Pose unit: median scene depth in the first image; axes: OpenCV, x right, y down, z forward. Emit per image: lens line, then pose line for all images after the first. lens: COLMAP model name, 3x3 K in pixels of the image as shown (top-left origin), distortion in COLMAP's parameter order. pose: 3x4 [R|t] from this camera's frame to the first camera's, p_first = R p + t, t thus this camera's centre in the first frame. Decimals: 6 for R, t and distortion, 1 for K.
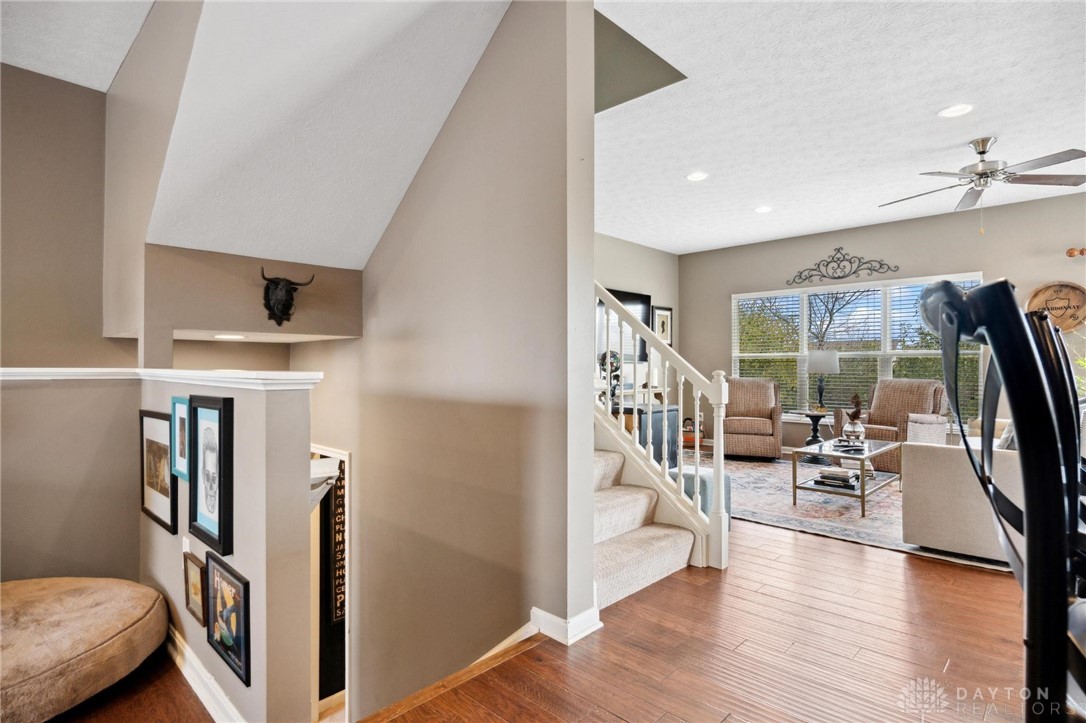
lens RADIAL K [[567.0, 0, 553.7], [0, 567.0, 364.3], [0, 0, 1]] dist [-0.001195, 0.002770]
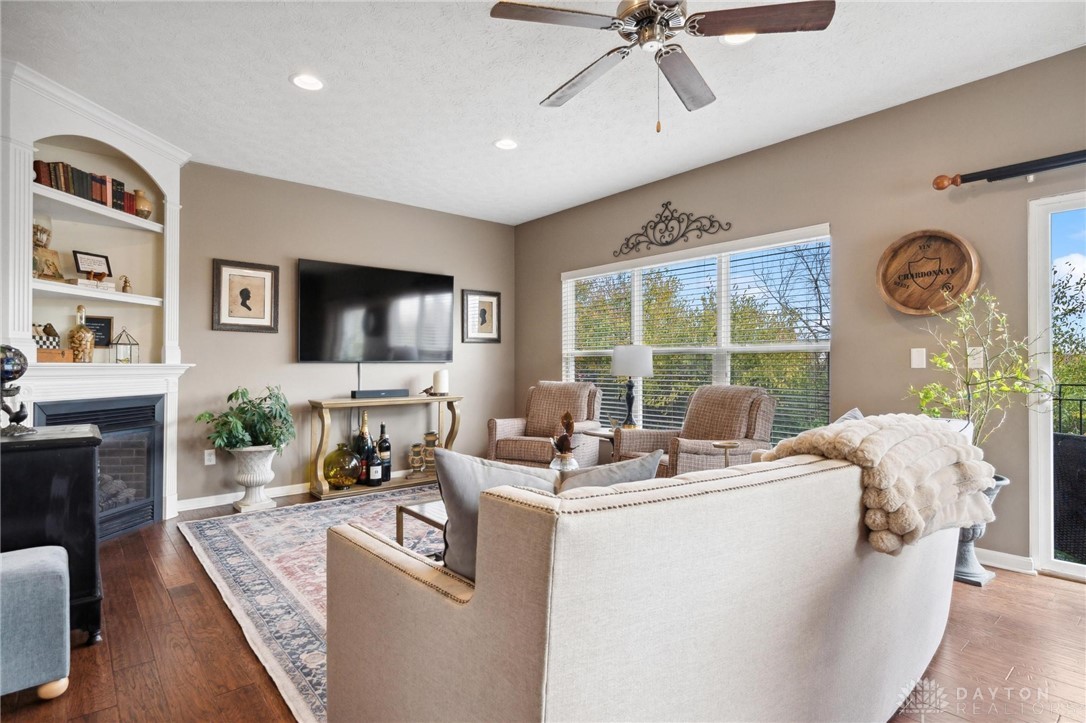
lens RADIAL K [[567.0, 0, 561.0], [0, 567.0, 362.8], [0, 0, 1]] dist [-0.001195, 0.002770]
pose [[0.994622, -0.003367, -0.103514, 0.560241], [0.003307, 0.999994, -0.000744, -0.001784], [0.103516, 0.000397, 0.994628, 0.340513]]
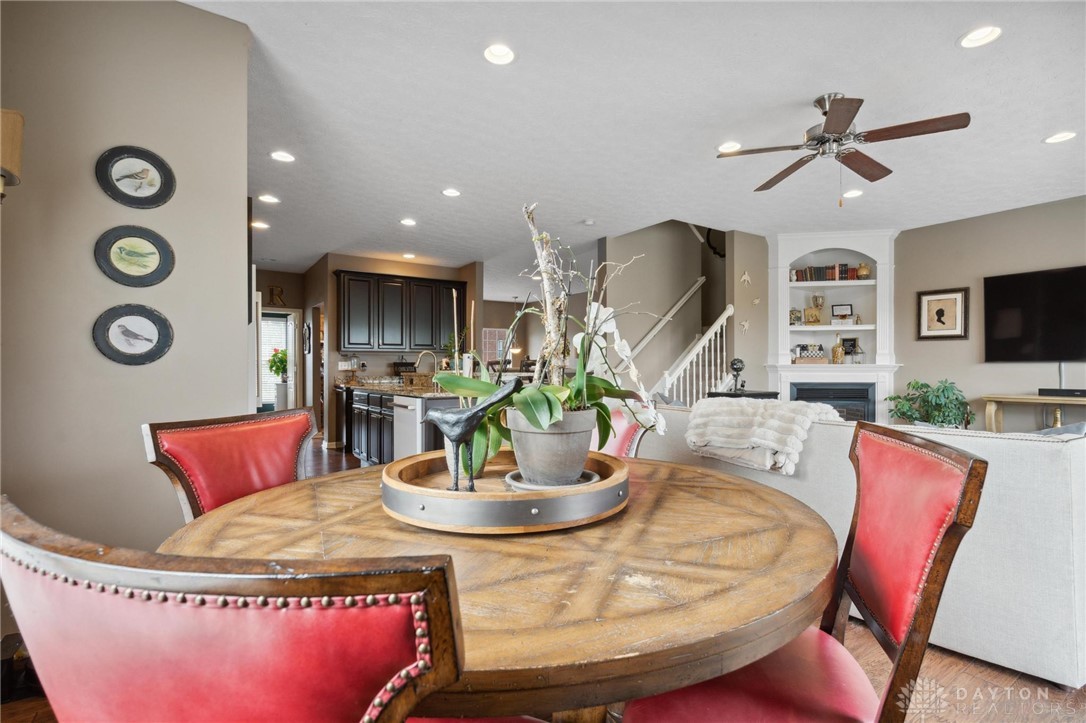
lens RADIAL K [[497.7, 0, 553.9], [0, 497.7, 368.1], [0, 0, 1]] dist [-0.004615, -0.000559]
pose [[-0.227403, 0.001168, -0.973800, 1.179250], [0.006517, 0.999979, -0.000323, 0.001270], [0.973779, -0.006420, -0.227406, 0.598371]]
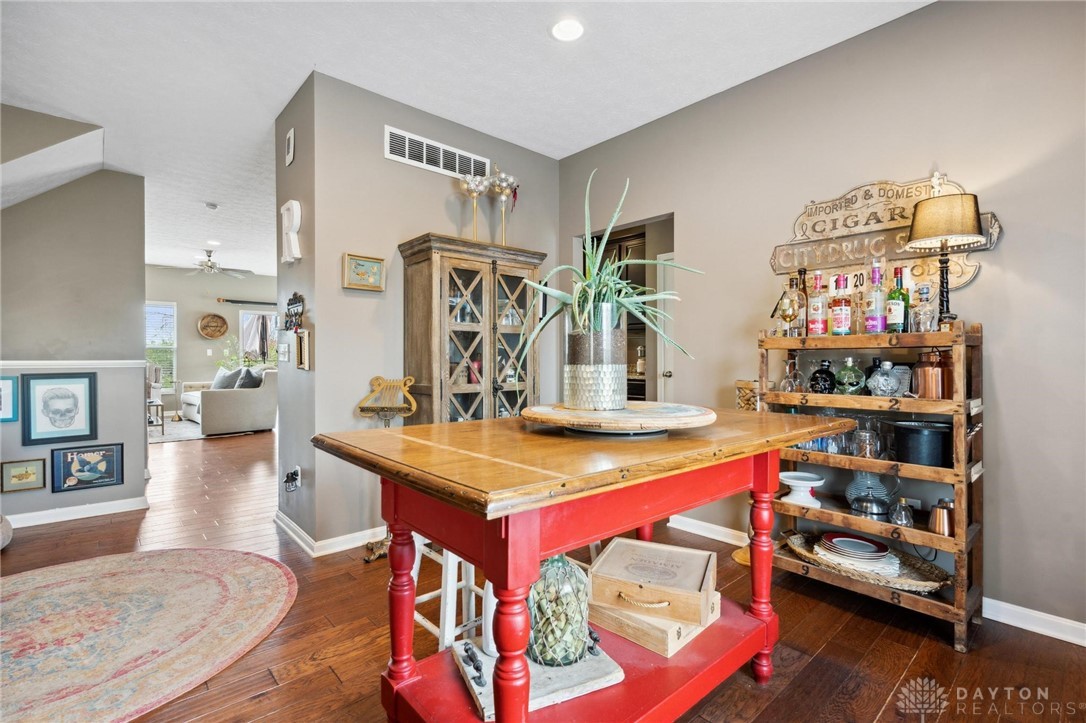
lens RADIAL K [[497.7, 0, 538.0], [0, 497.7, 357.8], [0, 0, 1]] dist [-0.004615, -0.000559]
pose [[0.092722, -0.006134, 0.995673, -0.773505], [-0.009342, 0.999932, 0.007031, -0.010557], [-0.995648, -0.009953, 0.092658, -0.321435]]
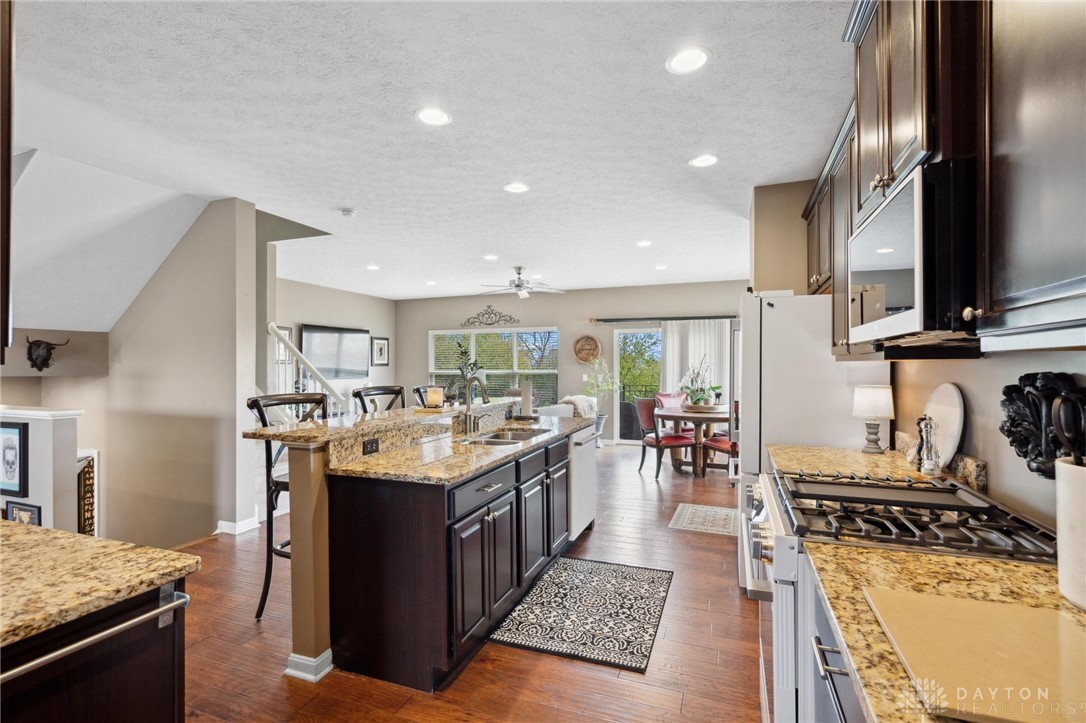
lens RADIAL K [[497.7, 0, 562.6], [0, 497.7, 365.7], [0, 0, 1]] dist [-0.004615, -0.000559]
pose [[0.917204, -0.001052, 0.398416, 0.167617], [-0.000187, 0.999995, 0.003071, -0.050764], [-0.398418, -0.002891, 0.917200, -0.471485]]
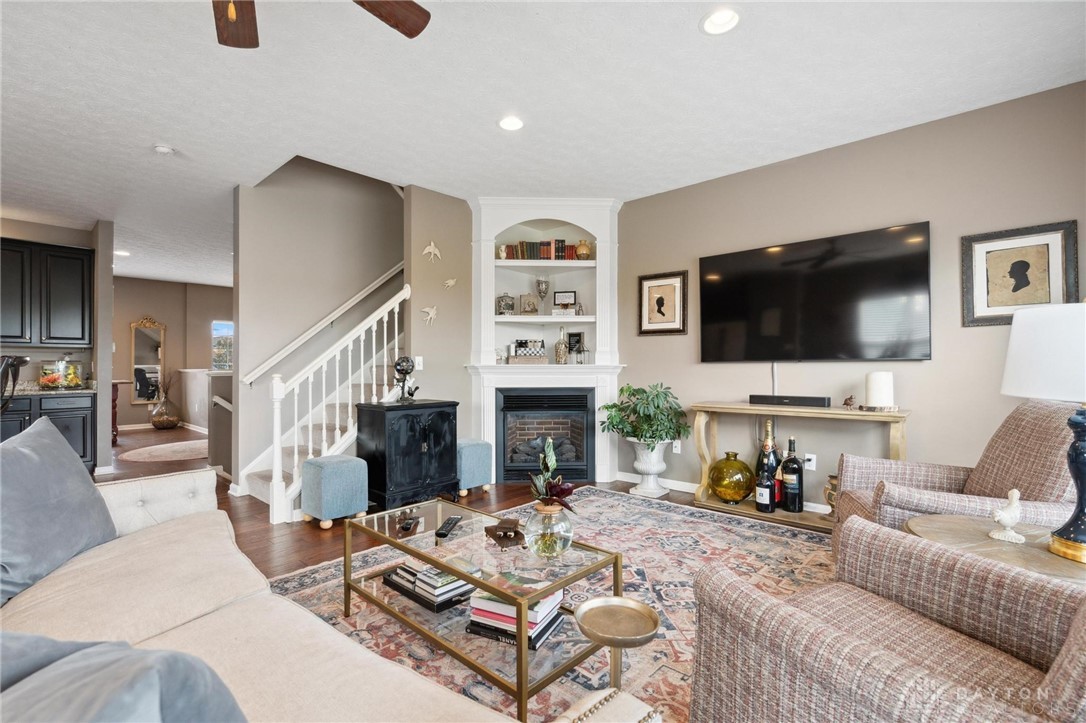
lens RADIAL K [[497.7, 0, 525.3], [0, 497.7, 365.4], [0, 0, 1]] dist [-0.004615, -0.000559]
pose [[-0.020640, -0.003960, -0.999779, 0.842275], [0.006842, 0.999968, -0.004102, 0.001347], [0.999764, -0.006925, -0.020612, 0.932961]]
